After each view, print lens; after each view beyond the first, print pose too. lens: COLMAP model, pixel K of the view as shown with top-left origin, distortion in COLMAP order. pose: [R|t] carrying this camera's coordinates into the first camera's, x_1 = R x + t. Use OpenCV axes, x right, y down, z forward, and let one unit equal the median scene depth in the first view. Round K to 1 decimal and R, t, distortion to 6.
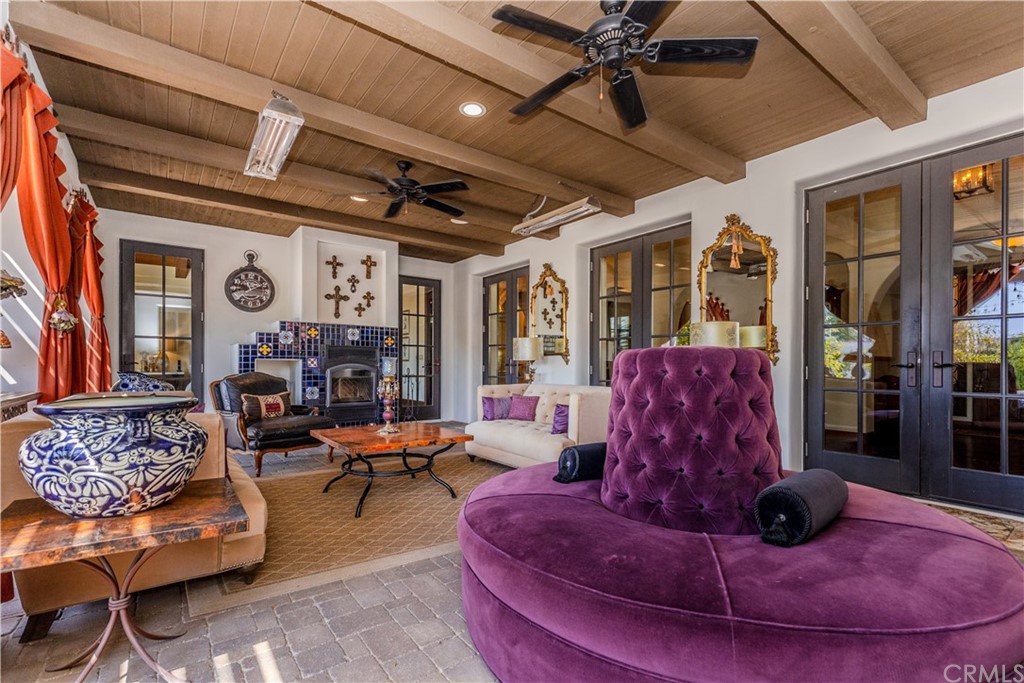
lens RADIAL K [[455.0, 0, 511.9], [0, 455.0, 361.4], [0, 0, 1]] dist [0.000801, -0.000059]
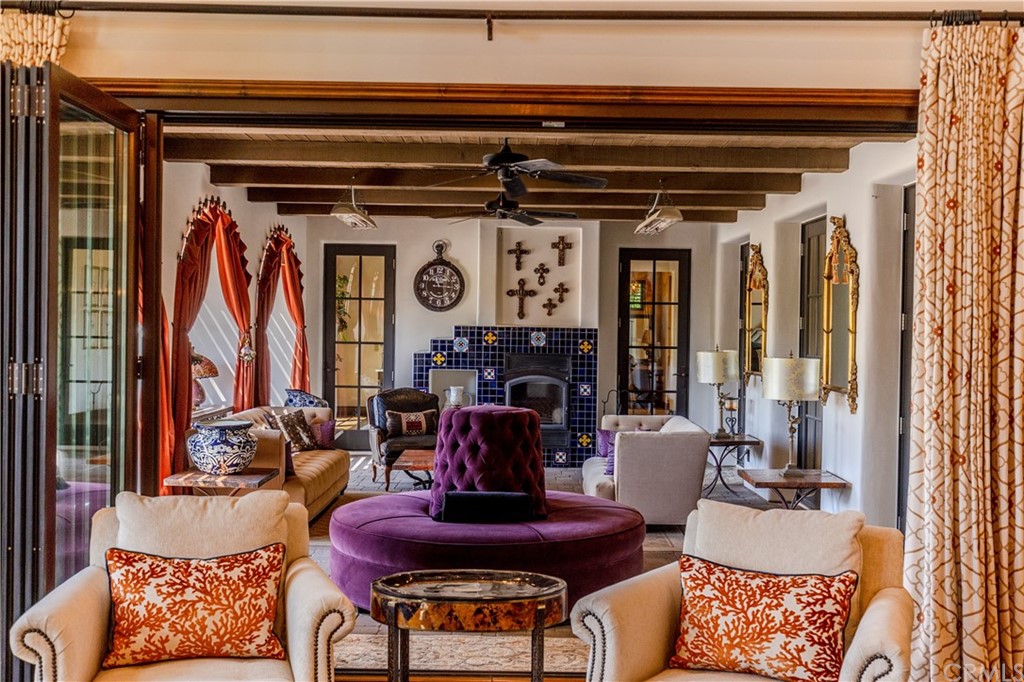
lens RADIAL K [[927.2, 0, 512.0], [0, 927.2, 341.0], [0, 0, 1]] dist [0.005759, 0.001883]
pose [[0.815742, 0.012523, -0.578281, 0.570253], [-0.009091, 0.999920, 0.008829, -0.071591], [0.578345, -0.001945, 0.815790, -0.363924]]
